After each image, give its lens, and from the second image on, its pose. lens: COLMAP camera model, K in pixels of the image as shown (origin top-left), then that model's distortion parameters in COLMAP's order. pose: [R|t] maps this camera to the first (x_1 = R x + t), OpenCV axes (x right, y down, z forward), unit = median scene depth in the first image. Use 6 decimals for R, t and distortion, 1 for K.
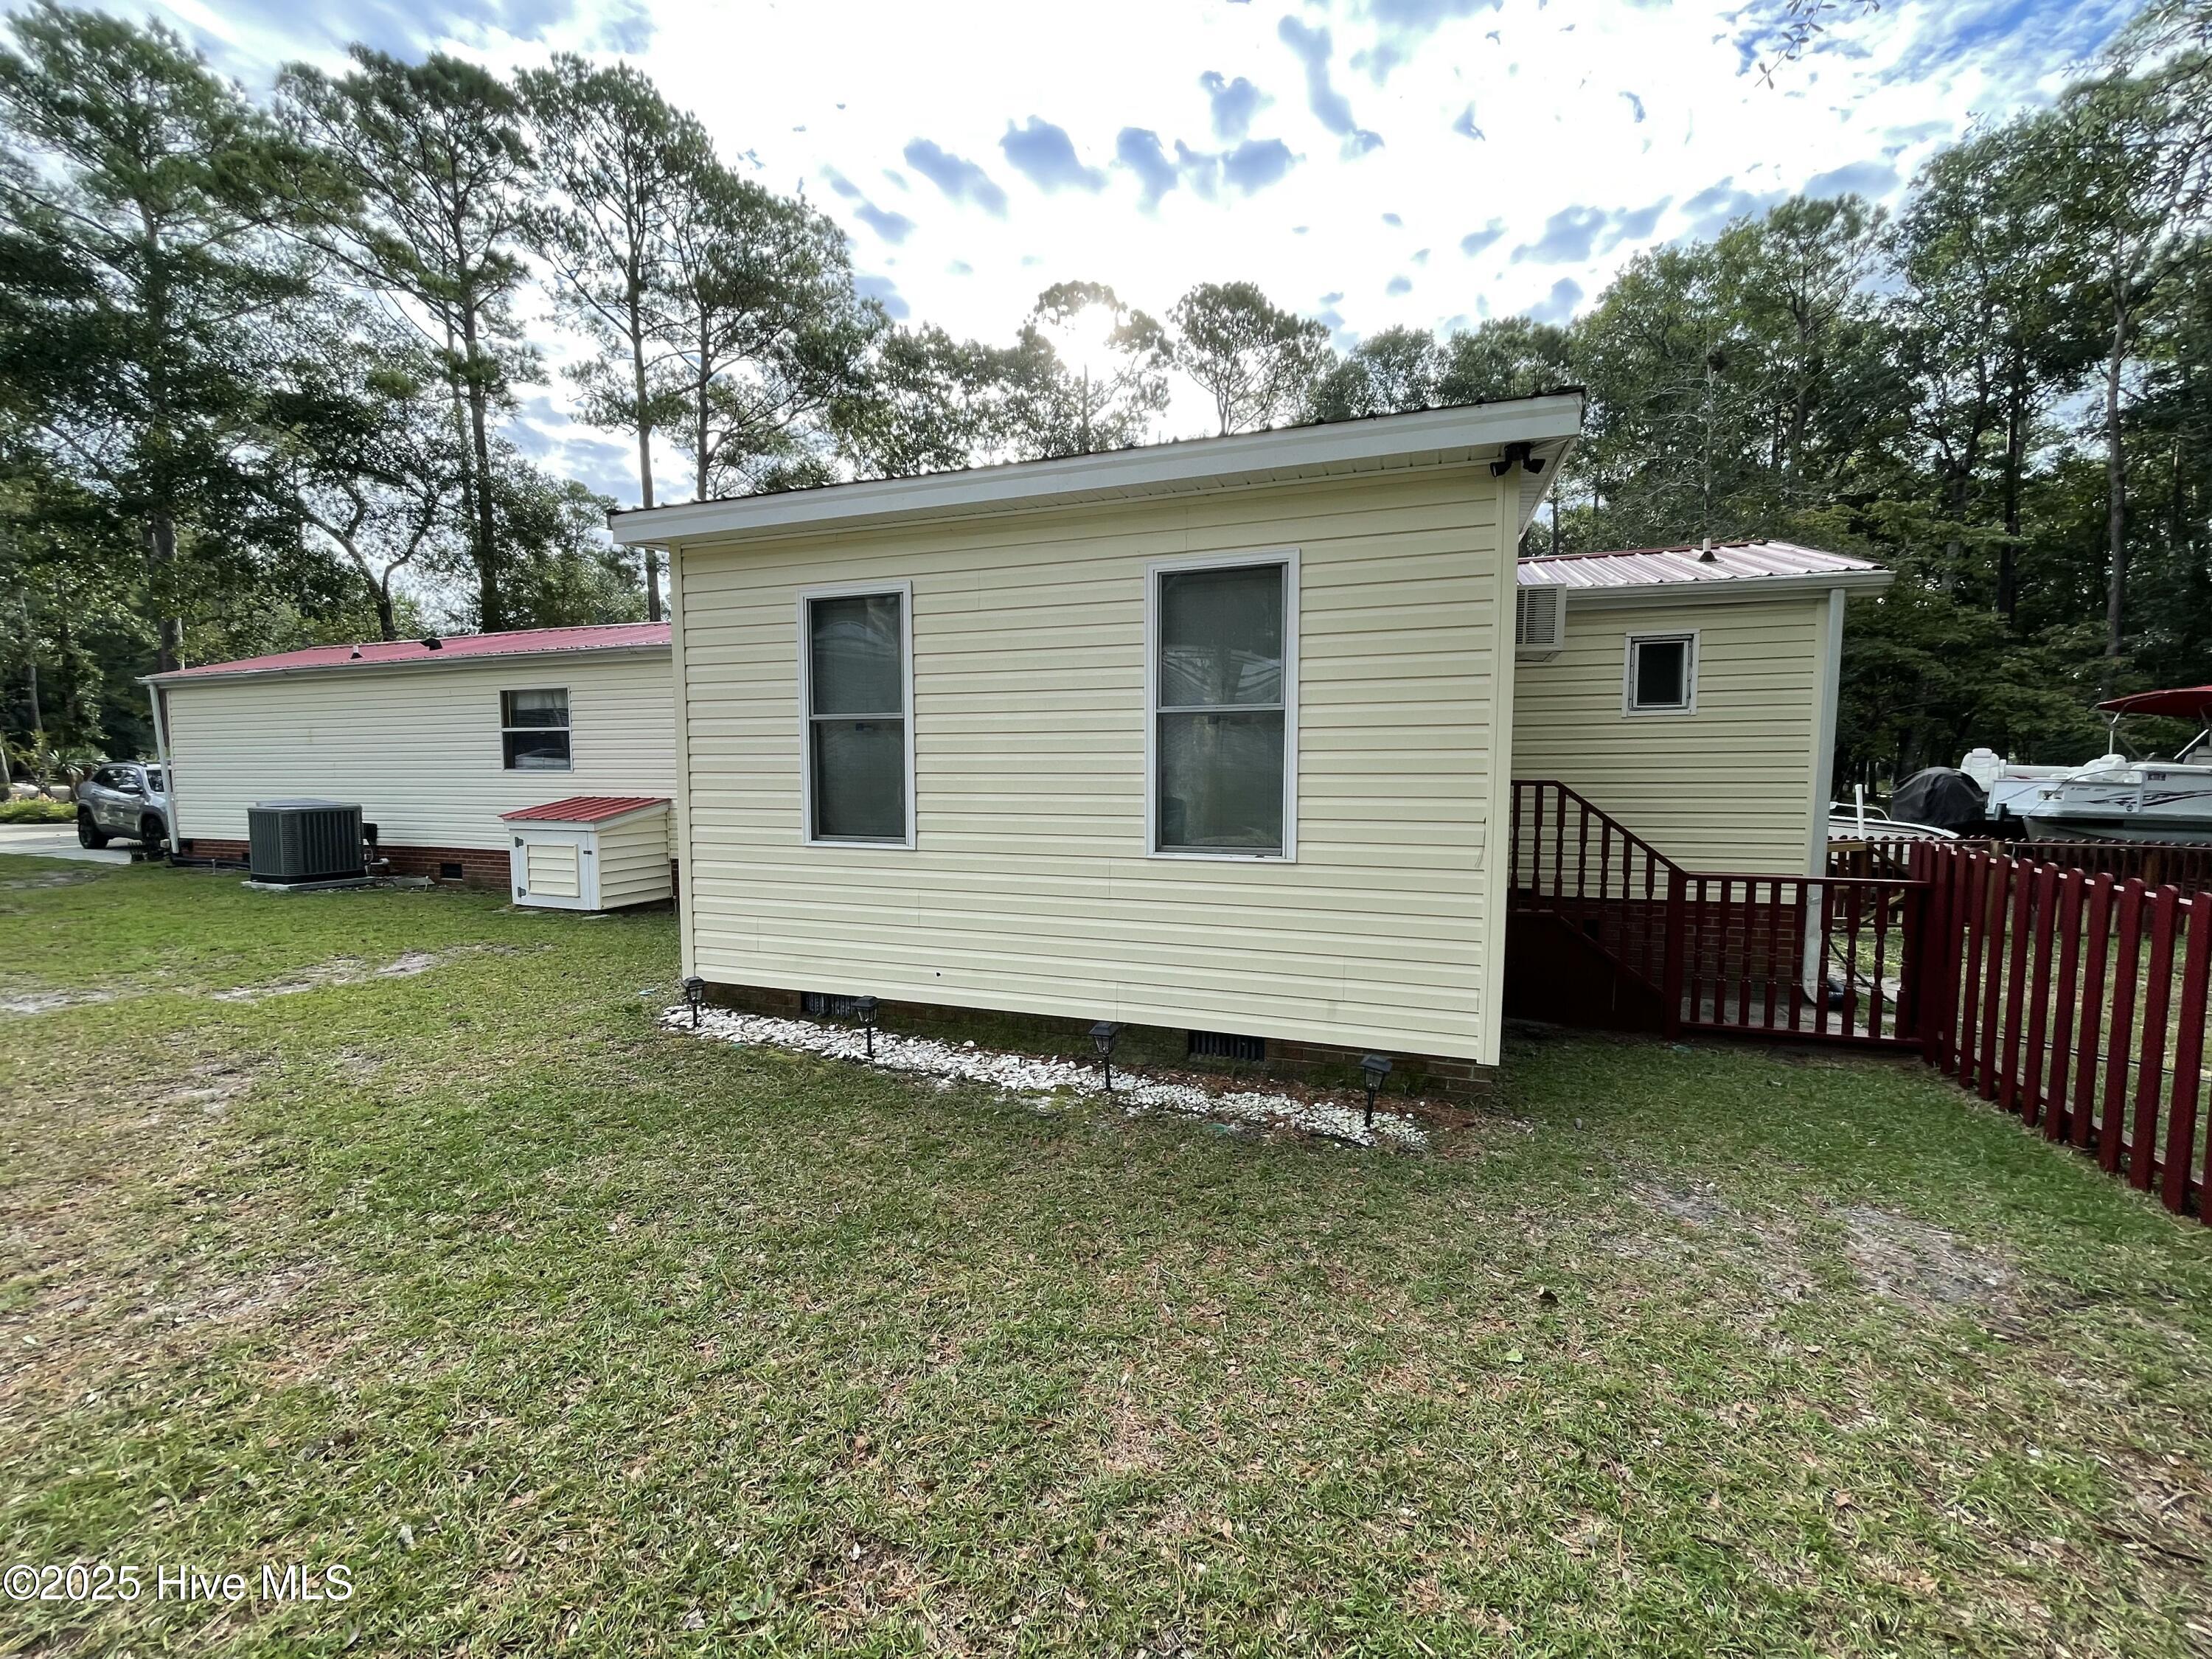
lens RADIAL K [[893.8, 0, 1102.8], [0, 893.8, 825.9], [0, 0, 1]] dist [-0.004113, 0.000521]
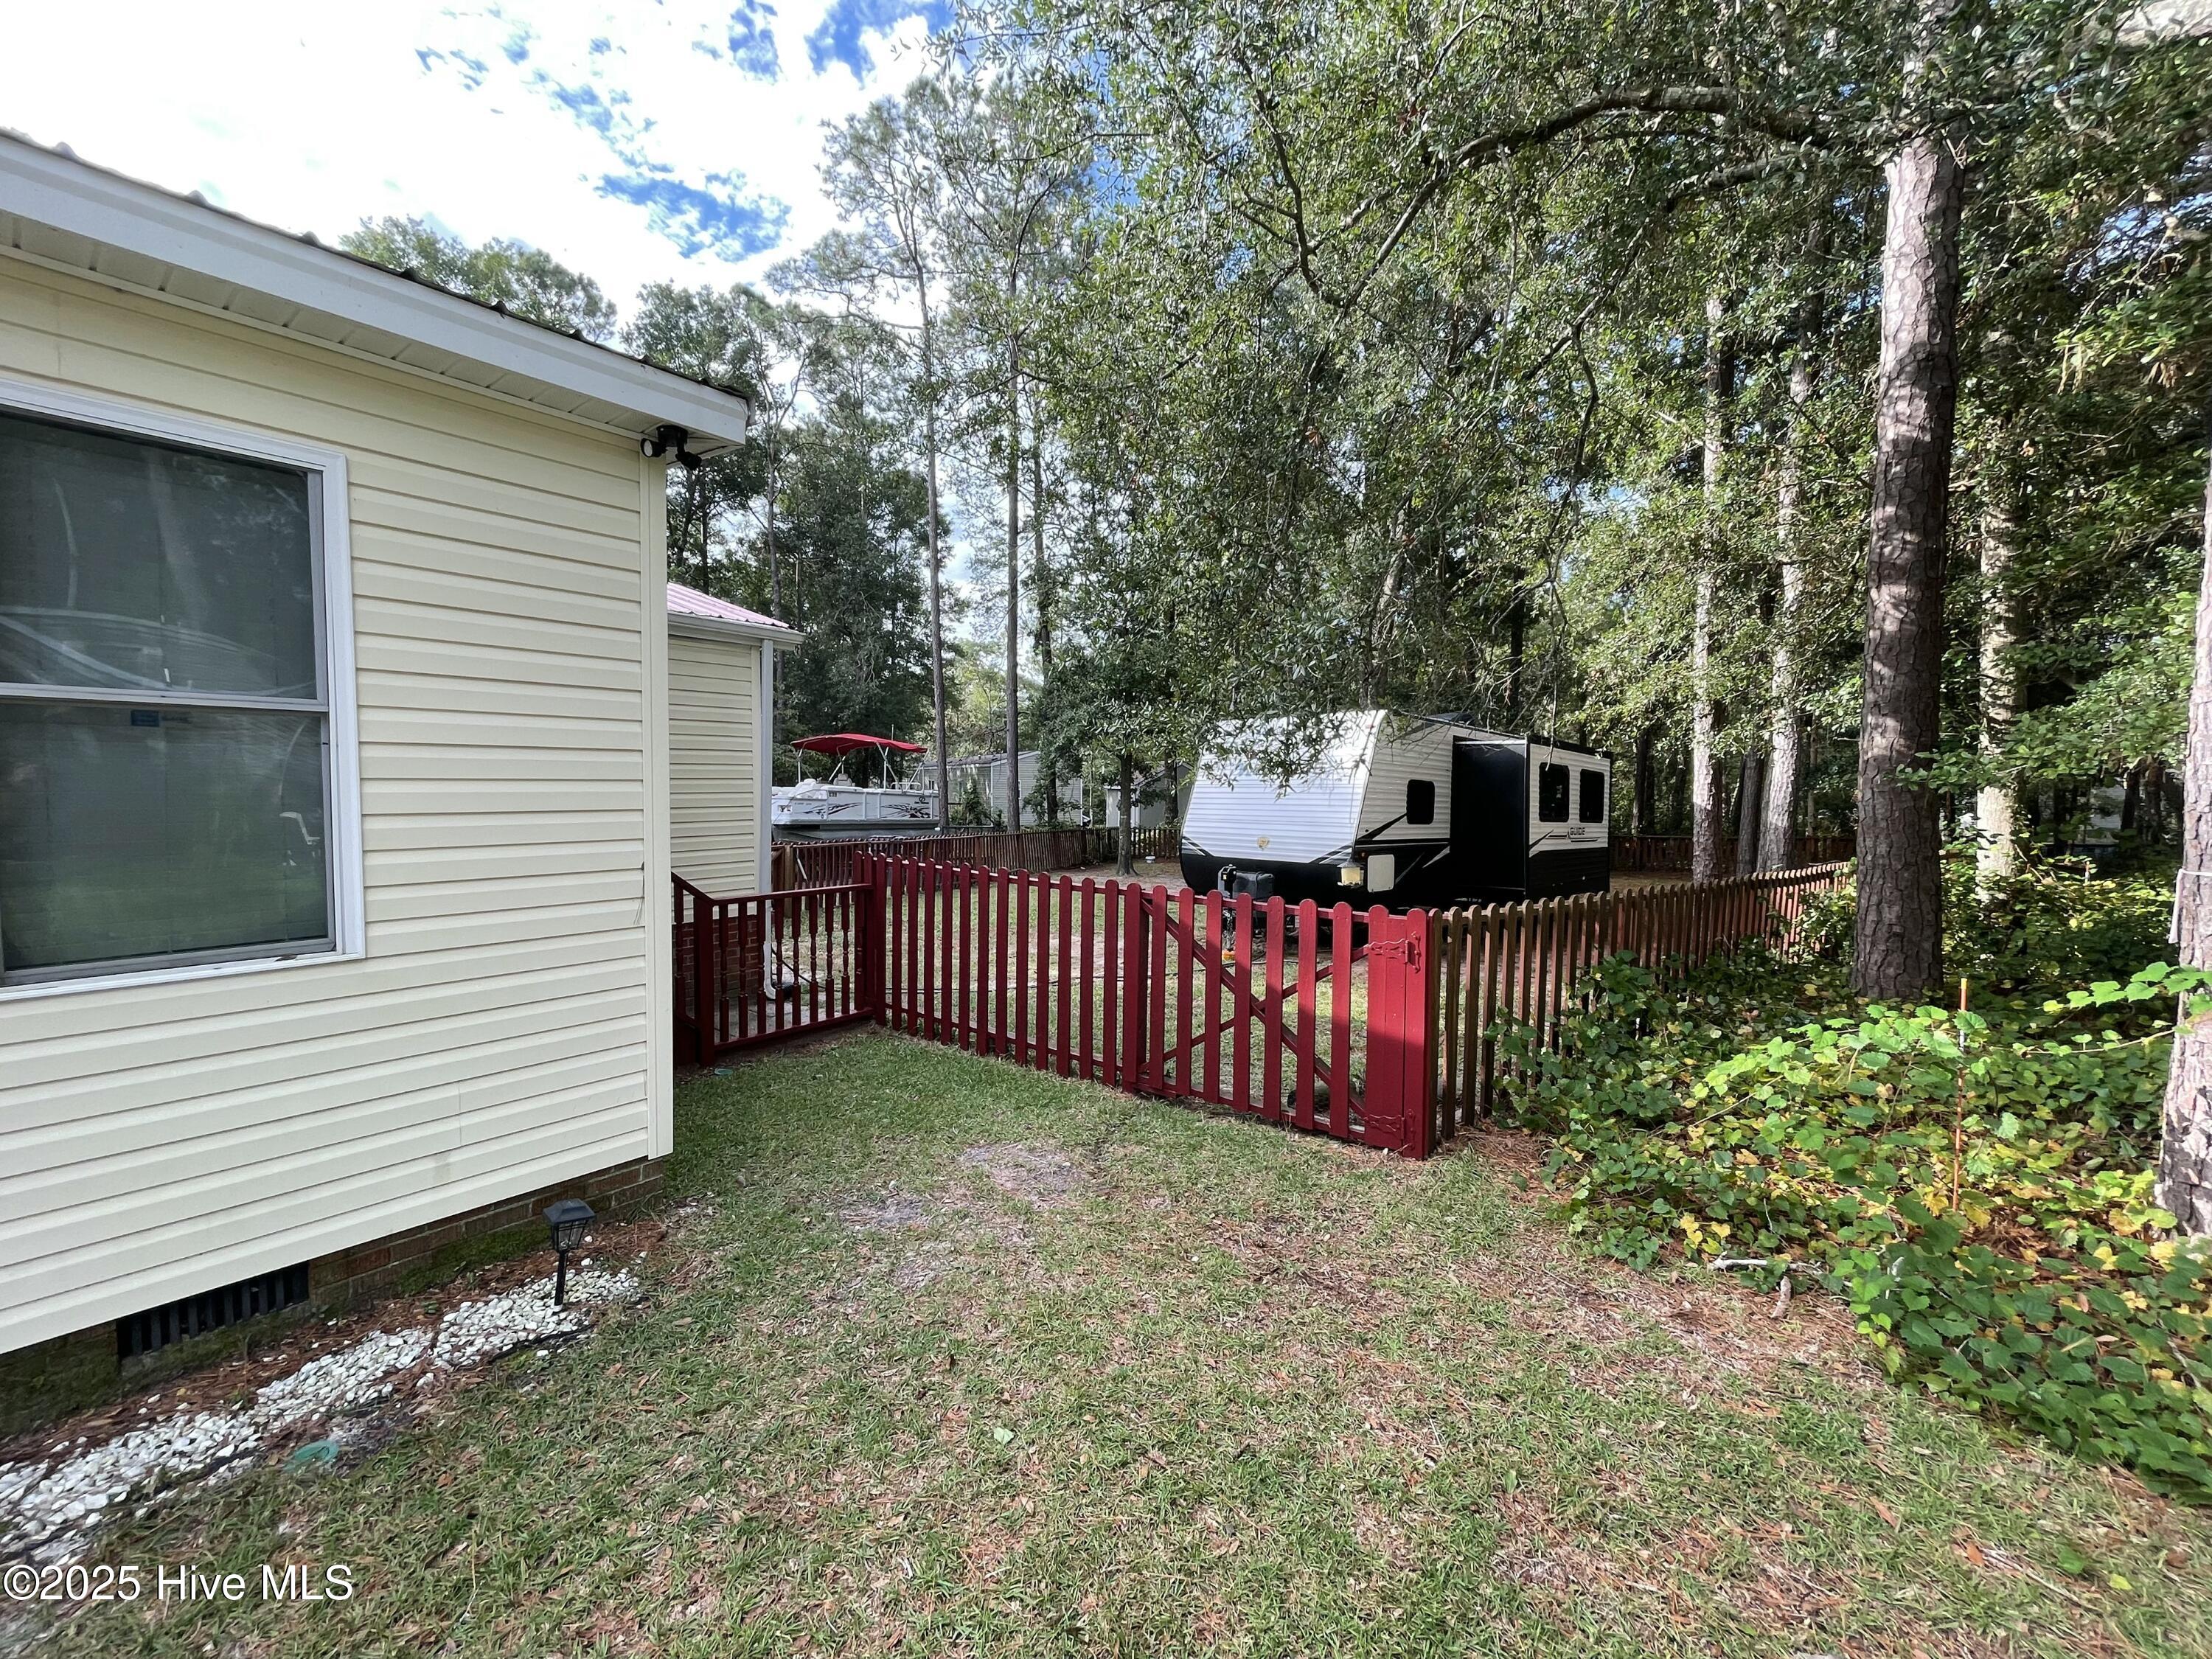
lens RADIAL K [[893.8, 0, 1105.3], [0, 893.8, 824.8], [0, 0, 1]] dist [-0.004113, 0.000521]
pose [[0.333472, -0.039913, 0.941915, -0.197213], [0.060237, 0.997964, 0.020962, -0.033614], [-0.940834, 0.049748, 0.335197, 0.299918]]
